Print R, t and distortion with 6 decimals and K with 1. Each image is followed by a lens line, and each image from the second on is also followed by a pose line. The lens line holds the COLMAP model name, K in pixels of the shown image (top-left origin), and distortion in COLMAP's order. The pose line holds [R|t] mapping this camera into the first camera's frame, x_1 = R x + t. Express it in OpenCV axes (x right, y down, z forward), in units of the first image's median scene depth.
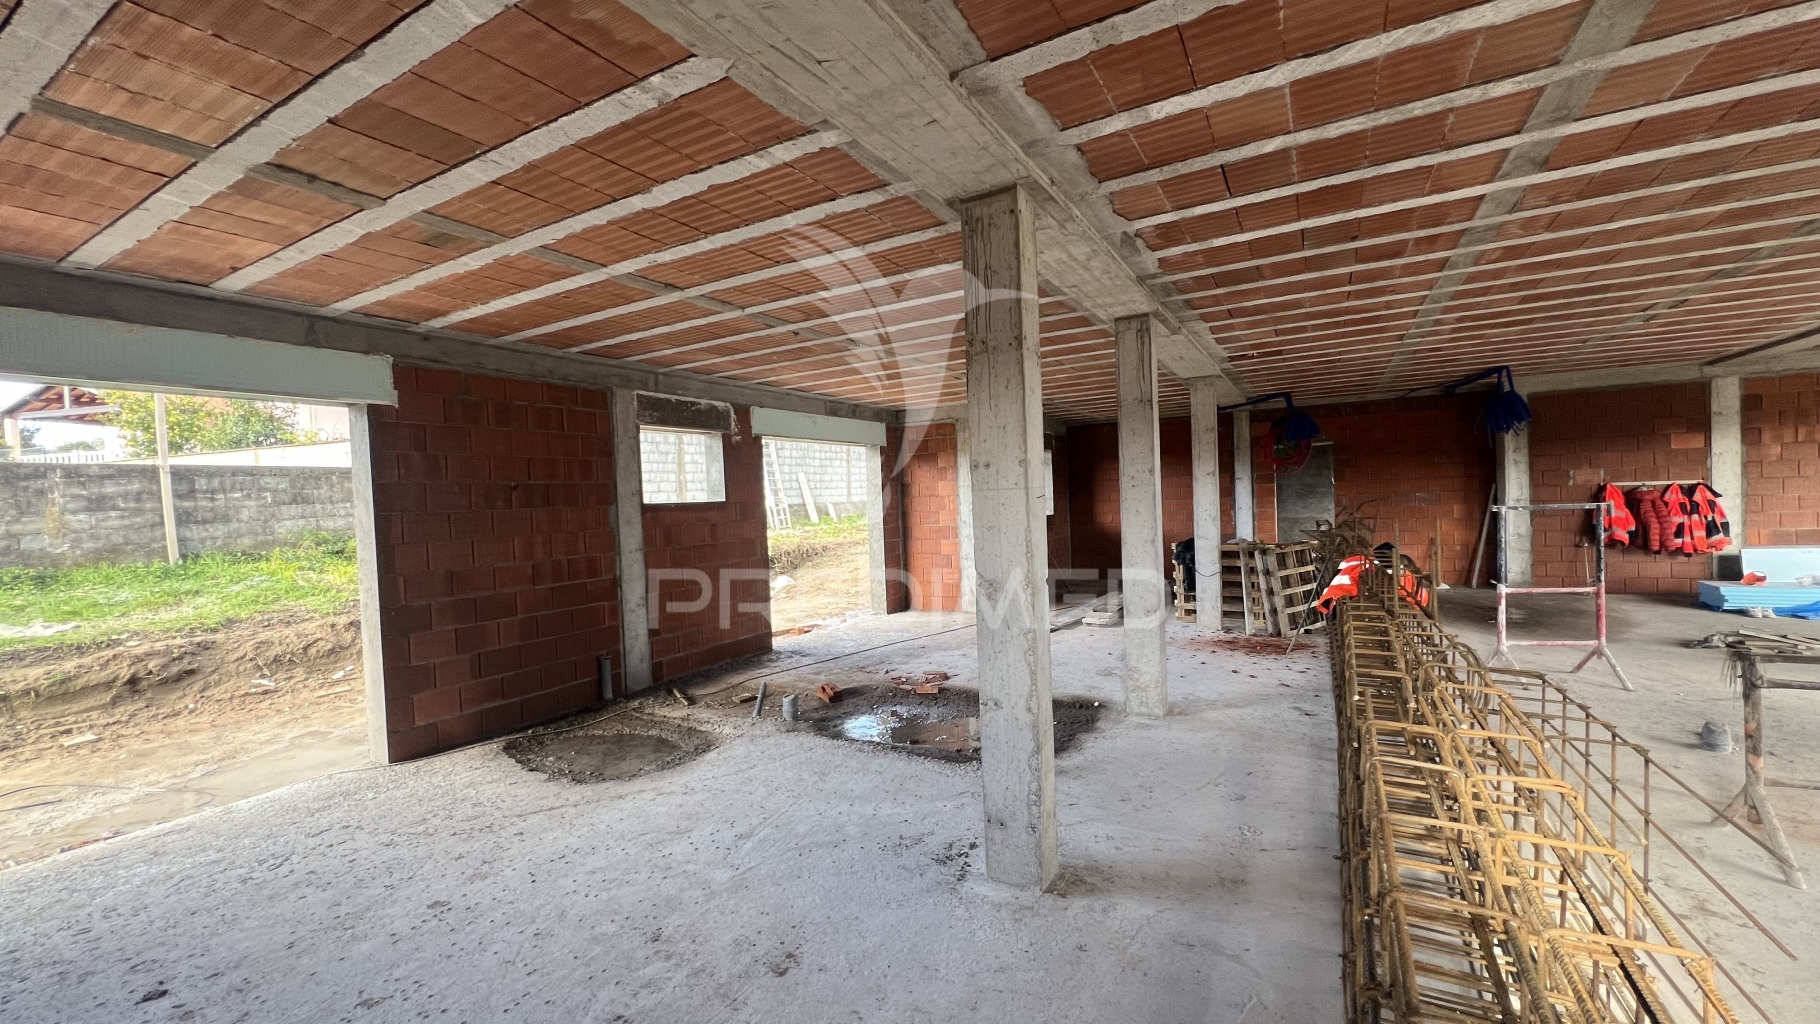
lens RADIAL K [[724.9, 0, 909.9], [0, 724.9, 519.7], [0, 0, 1]] dist [-0.002006, 0.000453]
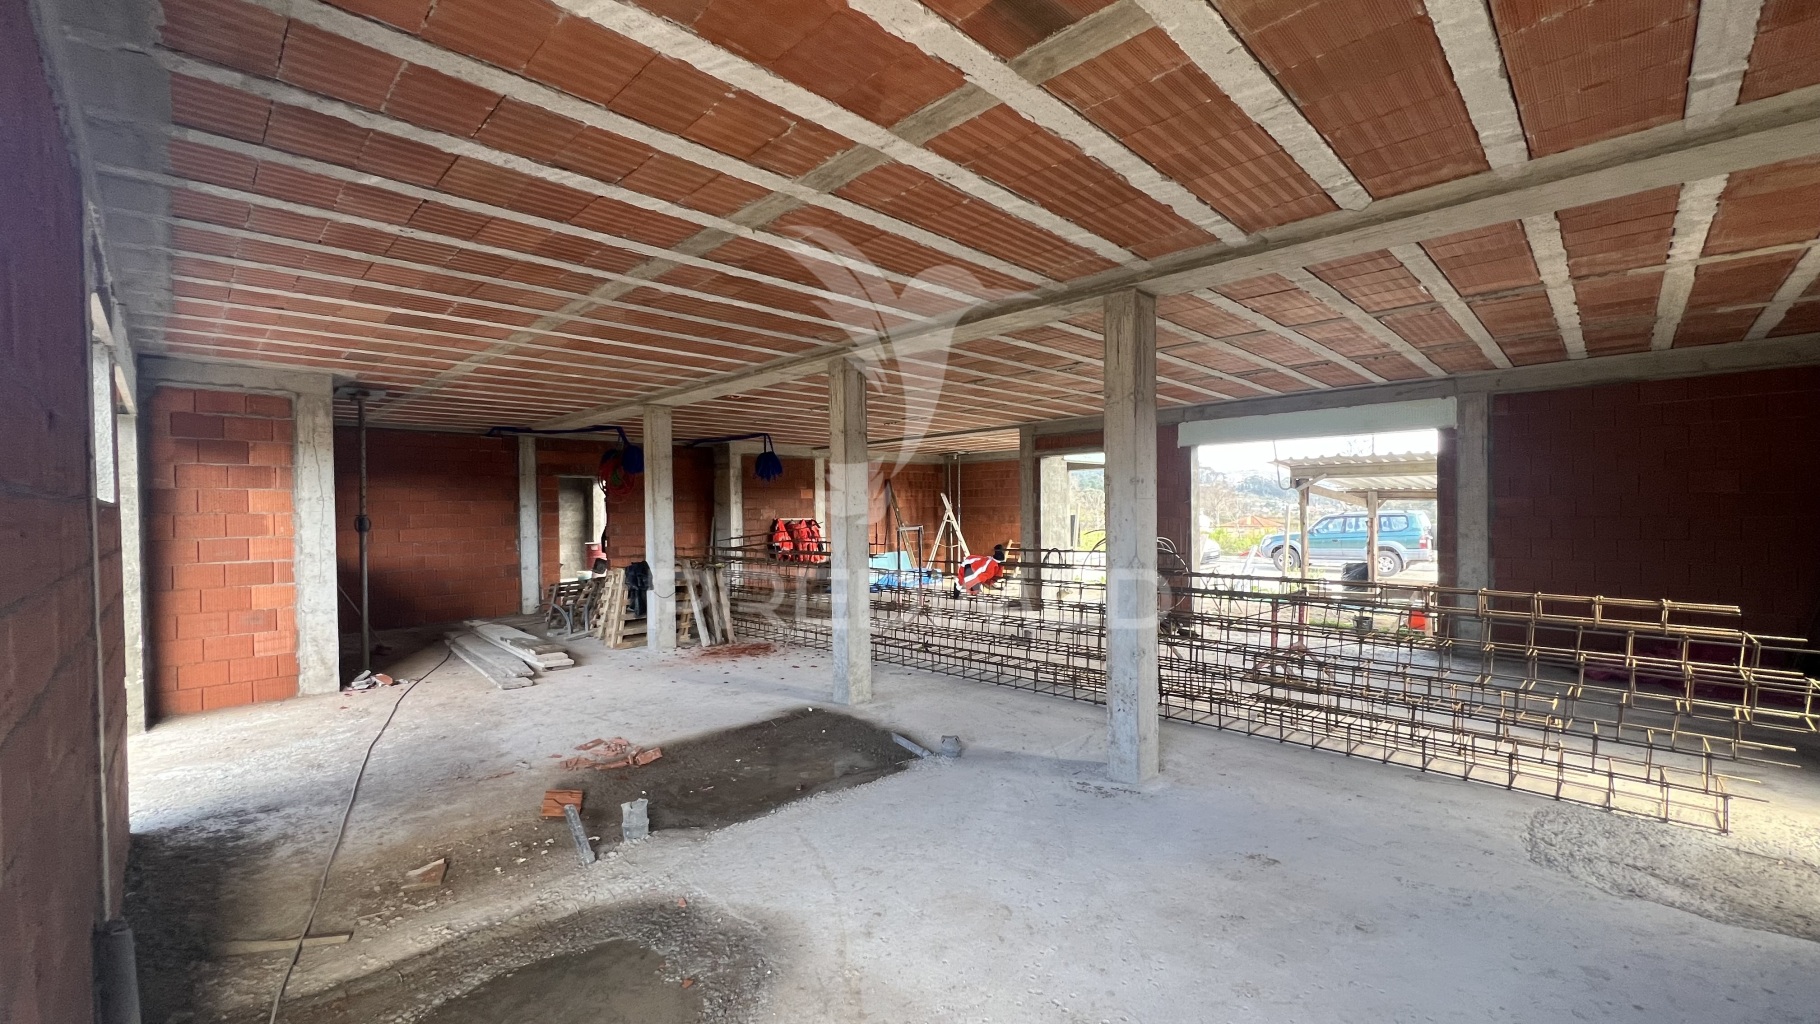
lens RADIAL K [[724.9, 0, 909.9], [0, 724.9, 519.7], [0, 0, 1]] dist [-0.002006, 0.000453]
pose [[0.257536, 0.023307, 0.965988, -0.500117], [0.031070, 0.998992, -0.032387, 0.011279], [-0.965769, 0.038354, 0.256553, 0.395206]]
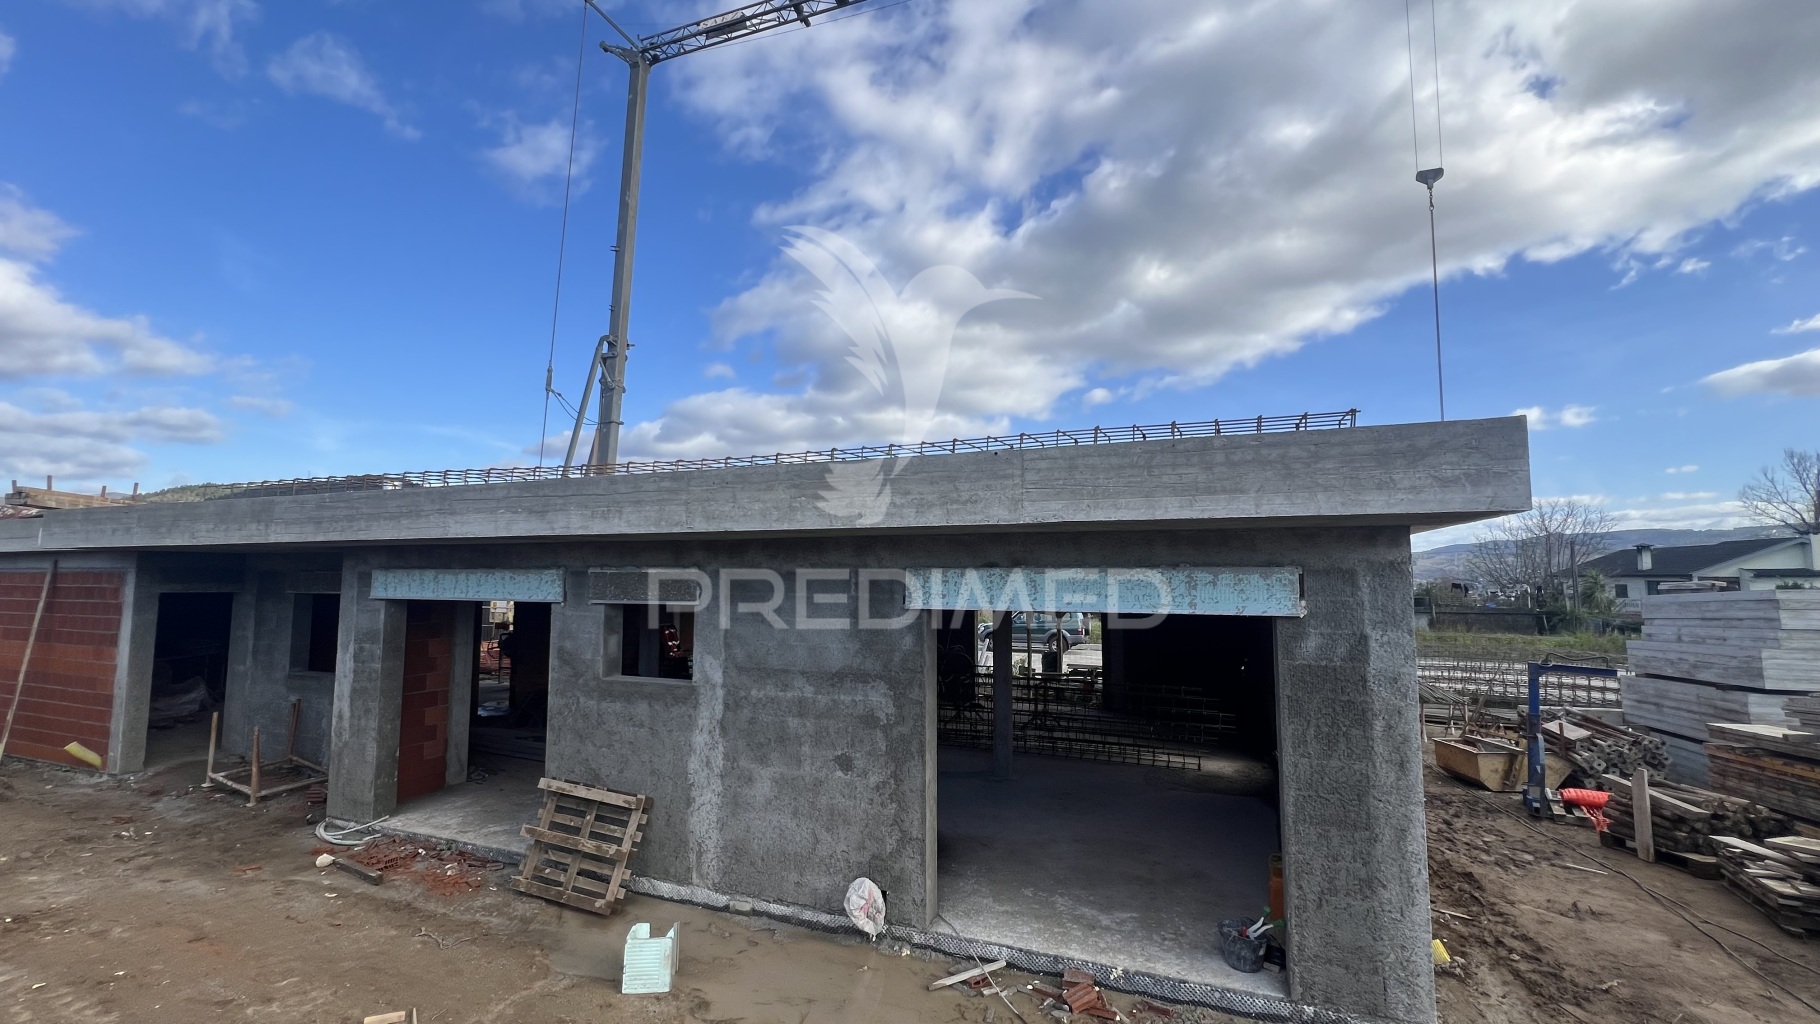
lens RADIAL K [[724.9, 0, 909.9], [0, 724.9, 519.7], [0, 0, 1]] dist [-0.002006, 0.000453]
pose [[-0.144682, 0.118259, 0.982386, -1.133174], [0.033020, 0.992856, -0.114656, -0.096459], [-0.988927, 0.015849, -0.147553, 0.700572]]
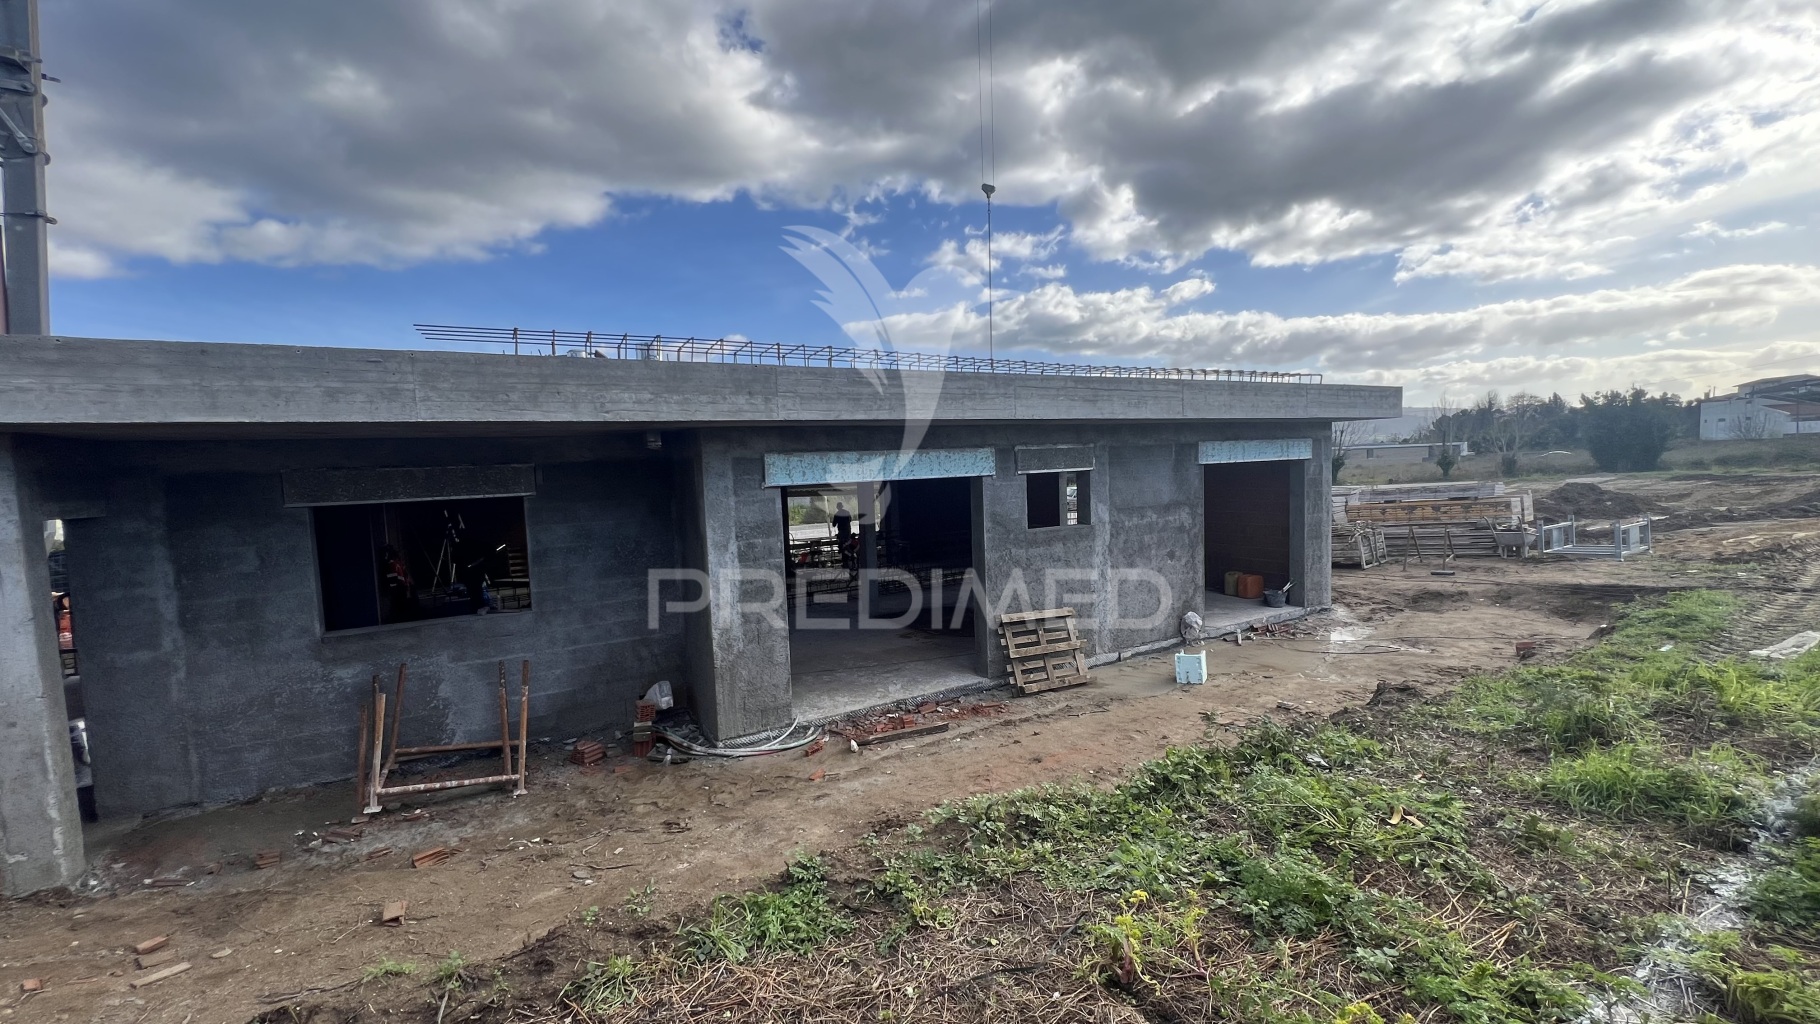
lens RADIAL K [[724.4, 0, 908.4], [0, 724.4, 520.8], [0, 0, 1]] dist [-0.001604, 0.000462]
pose [[-0.863356, 0.033953, 0.503451, -0.637701], [0.088330, 0.992497, 0.084541, -0.143950], [-0.496804, 0.117459, -0.859878, 1.924389]]
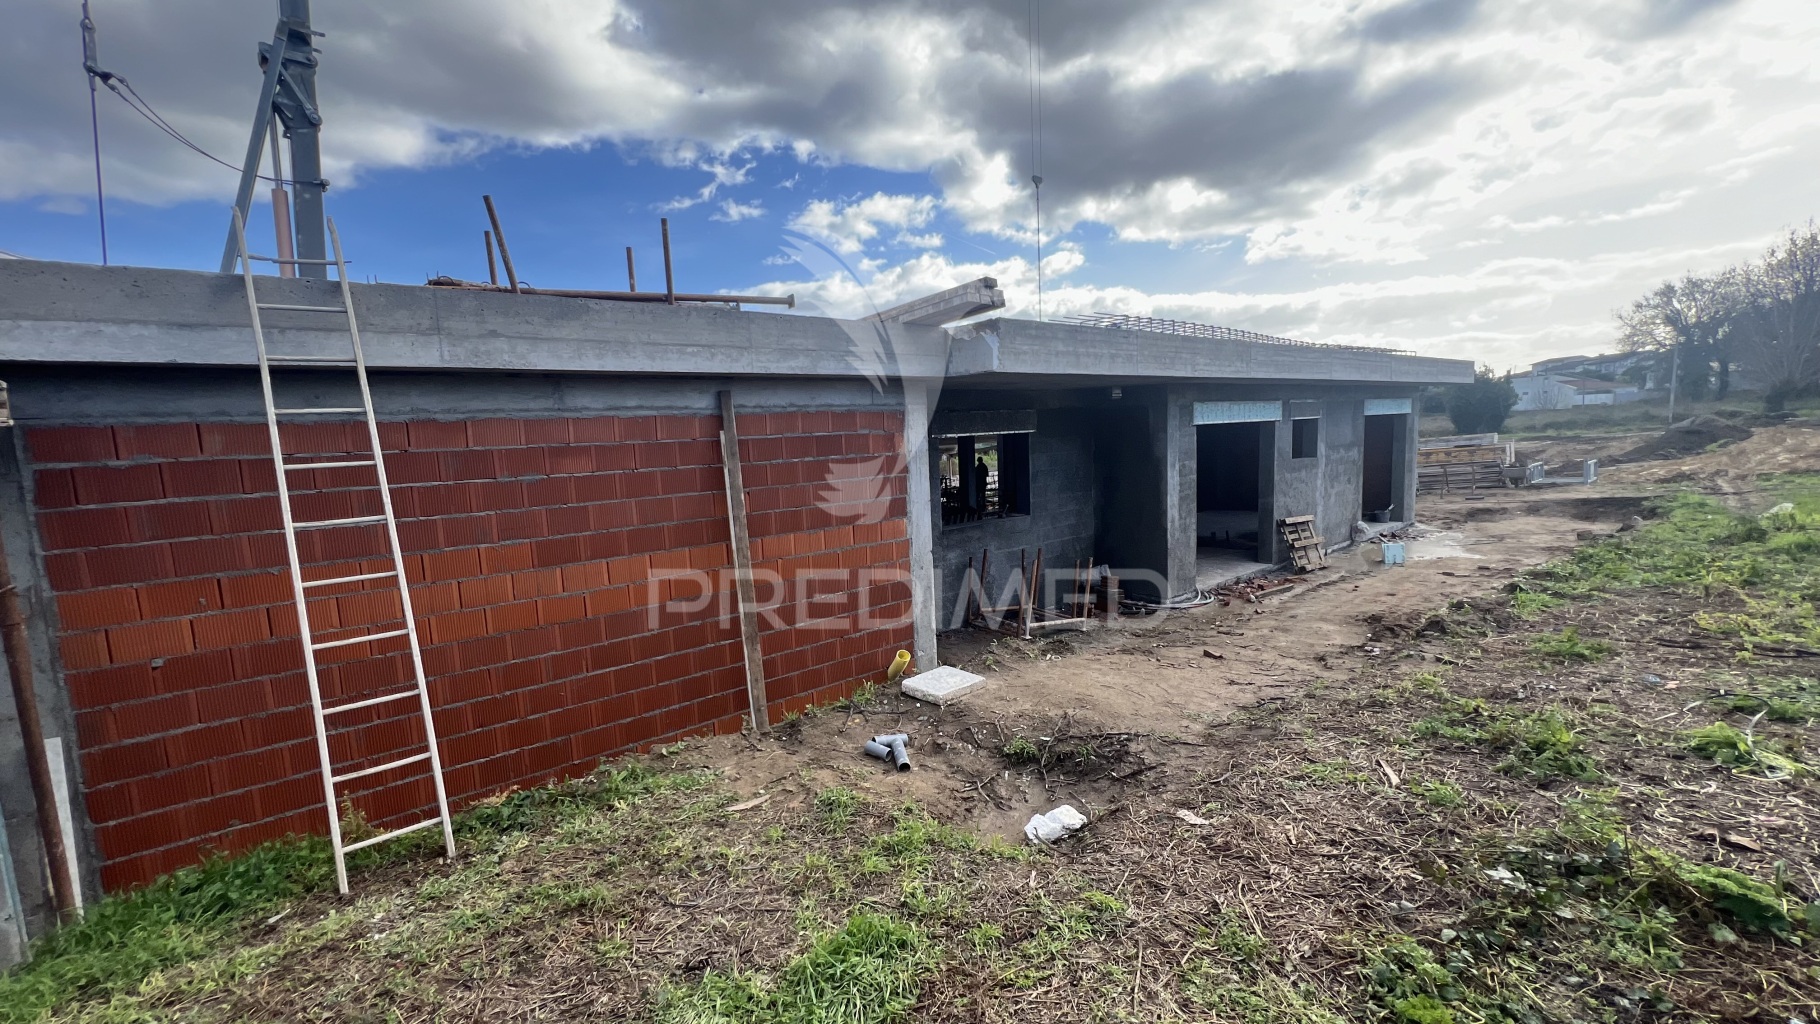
lens RADIAL K [[724.9, 0, 909.9], [0, 724.9, 519.7], [0, 0, 1]] dist [-0.002006, 0.000453]
pose [[-0.930089, 0.036659, 0.365500, -0.062674], [0.091918, 0.986580, 0.134951, -0.178517], [-0.355647, 0.159112, -0.920977, 2.610707]]
